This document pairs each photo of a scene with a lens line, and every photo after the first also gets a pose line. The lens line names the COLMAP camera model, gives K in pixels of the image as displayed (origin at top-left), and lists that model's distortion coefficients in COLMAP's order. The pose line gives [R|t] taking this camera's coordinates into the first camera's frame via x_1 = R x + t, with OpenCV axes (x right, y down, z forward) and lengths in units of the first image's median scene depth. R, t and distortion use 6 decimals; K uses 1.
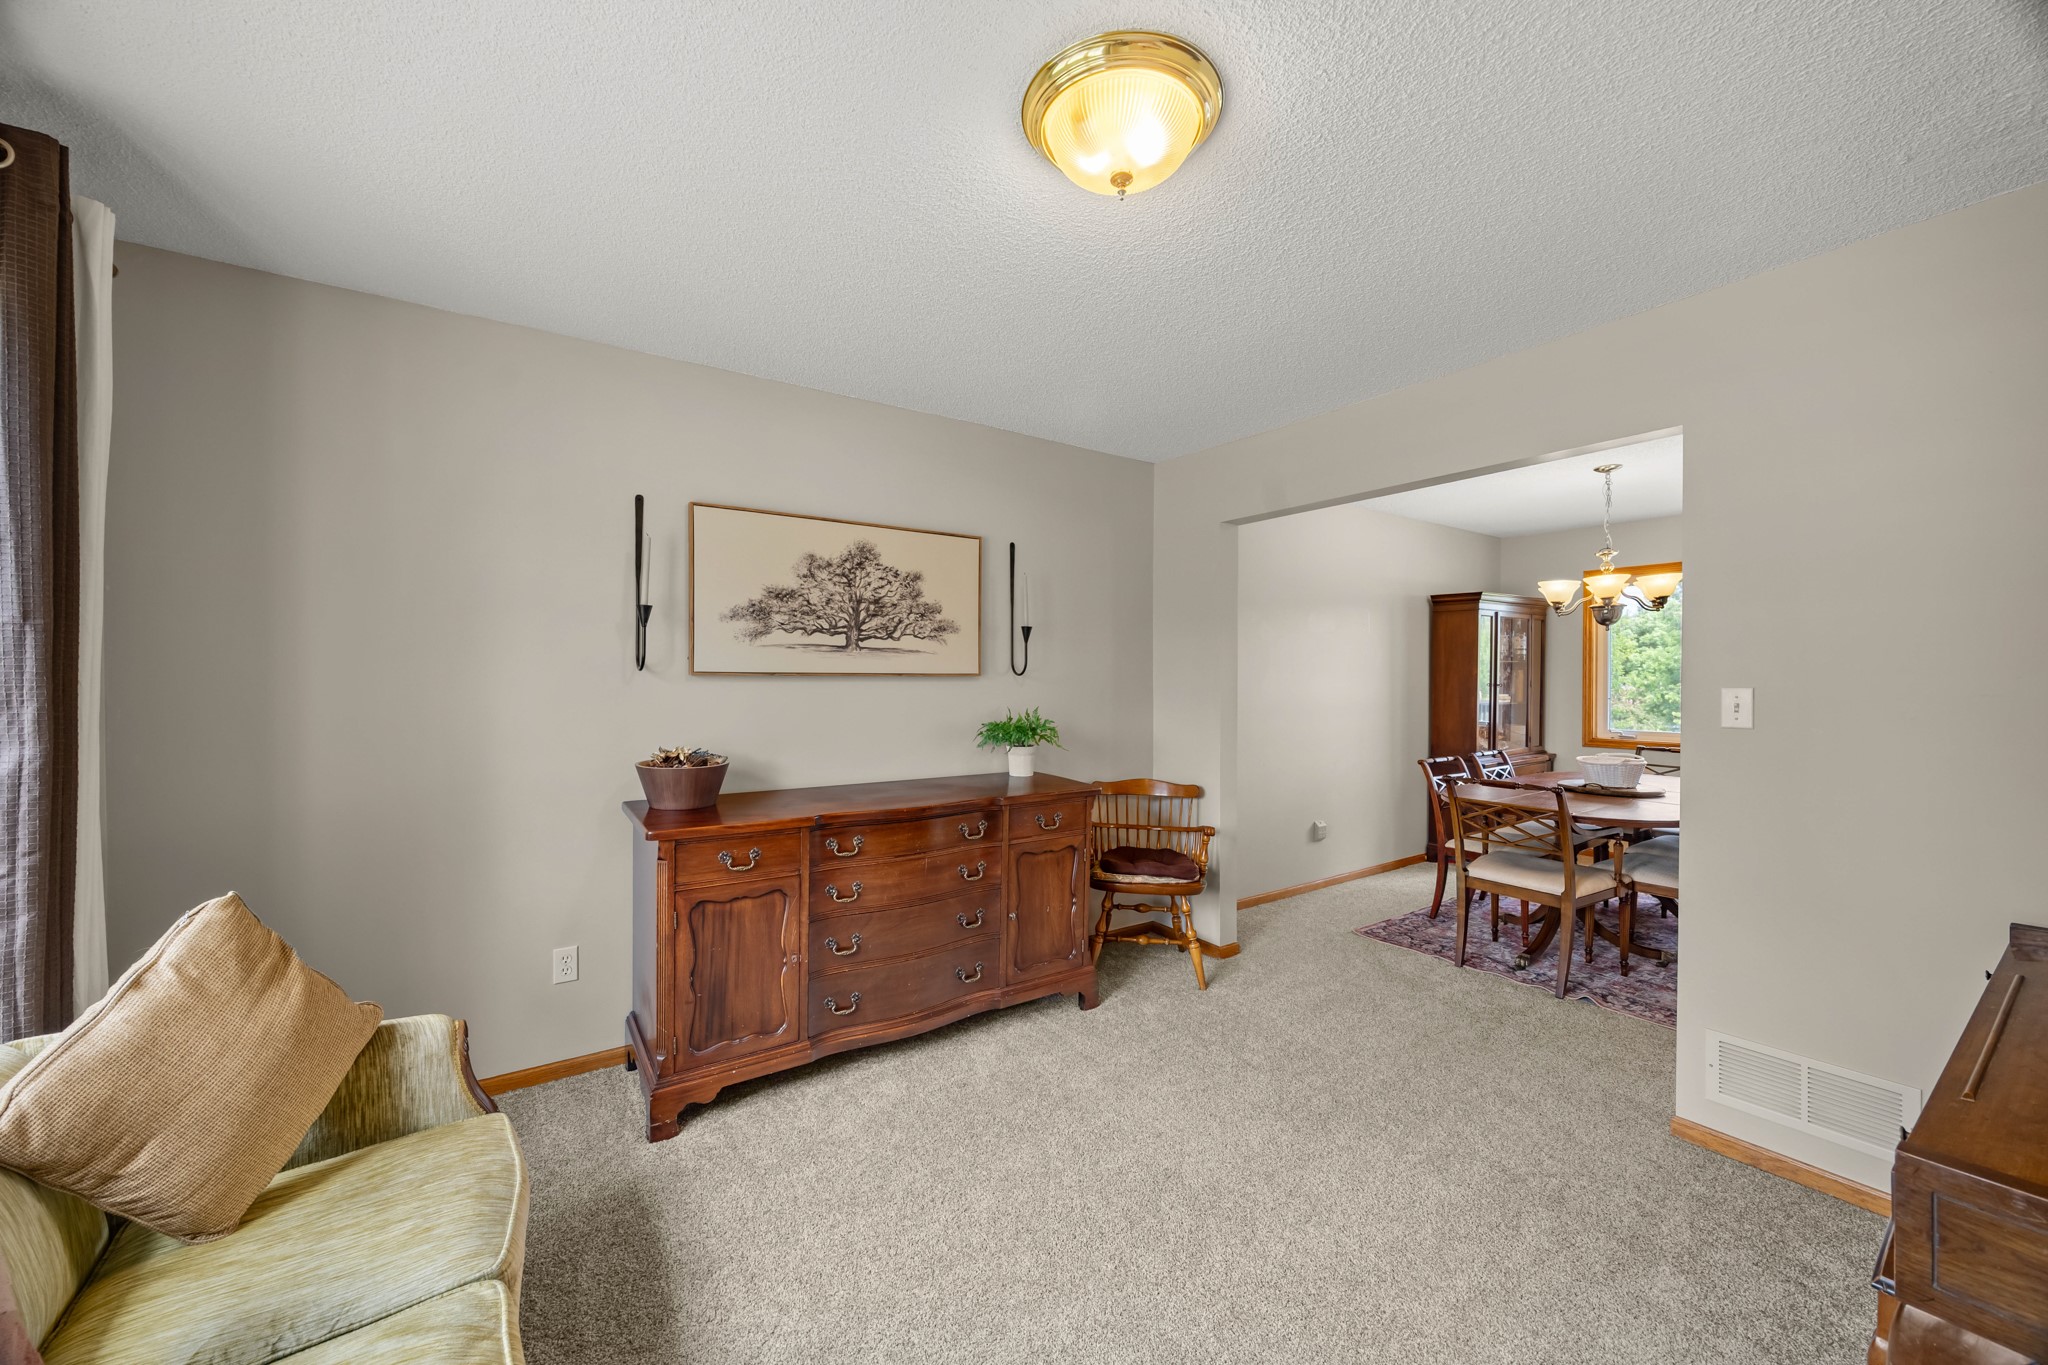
lens RADIAL K [[775.5, 0, 1039.0], [0, 775.5, 682.9], [0, 0, 1]] dist [-0.004328, 0.000230]
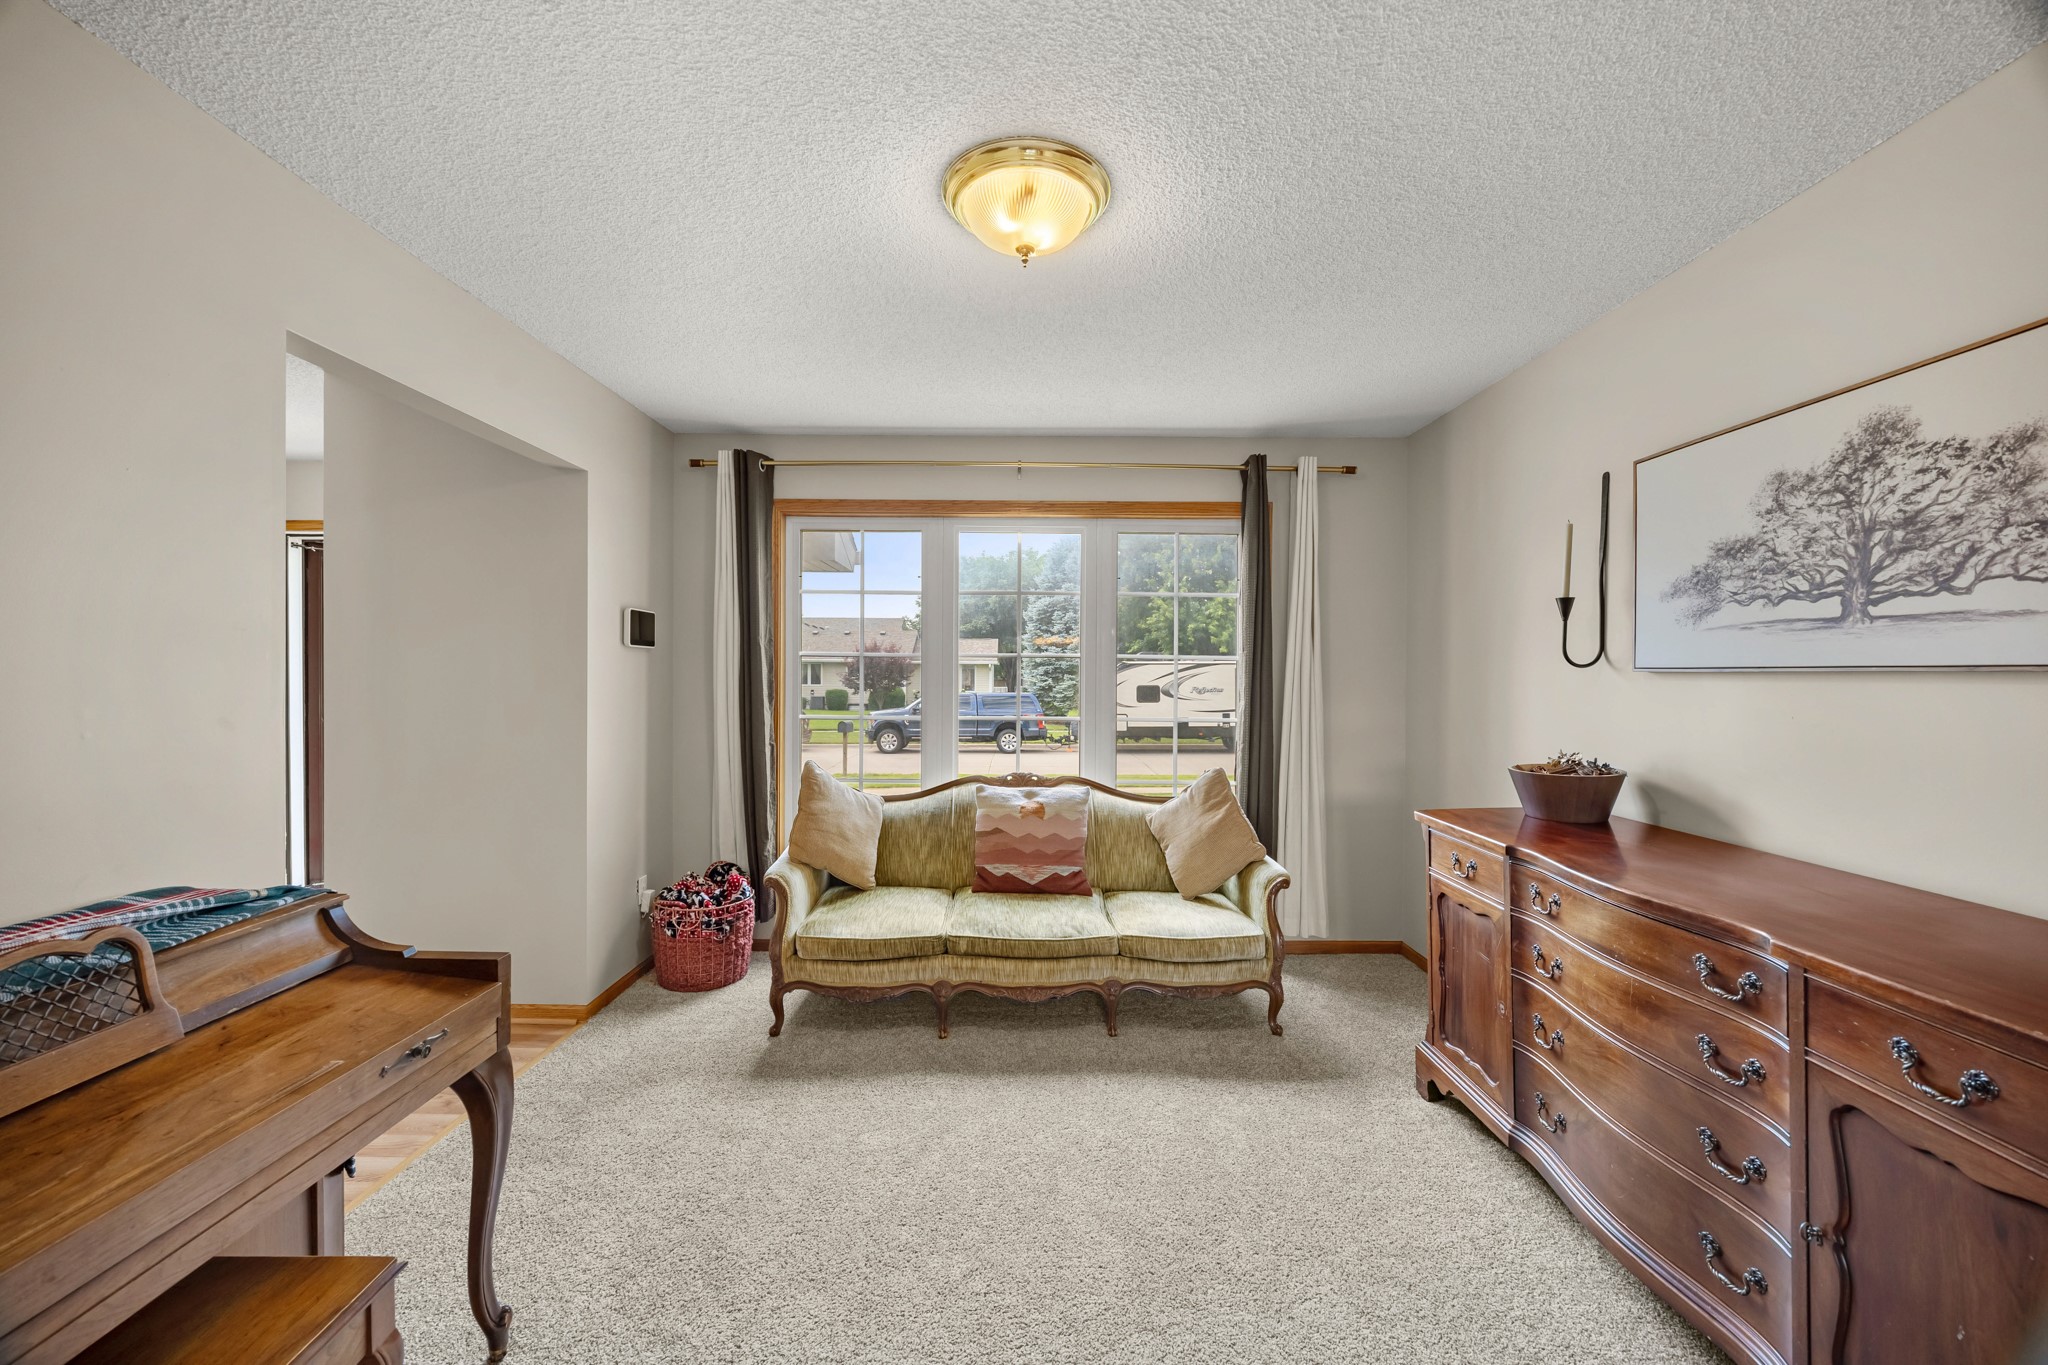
lens RADIAL K [[775.5, 0, 1024.3], [0, 775.5, 682.5], [0, 0, 1]] dist [-0.004328, 0.000230]
pose [[-0.571039, 0.007820, -0.820886, 0.530297], [-0.004593, 0.999909, 0.012720, -0.005470], [0.820910, 0.011034, -0.570951, 0.835479]]
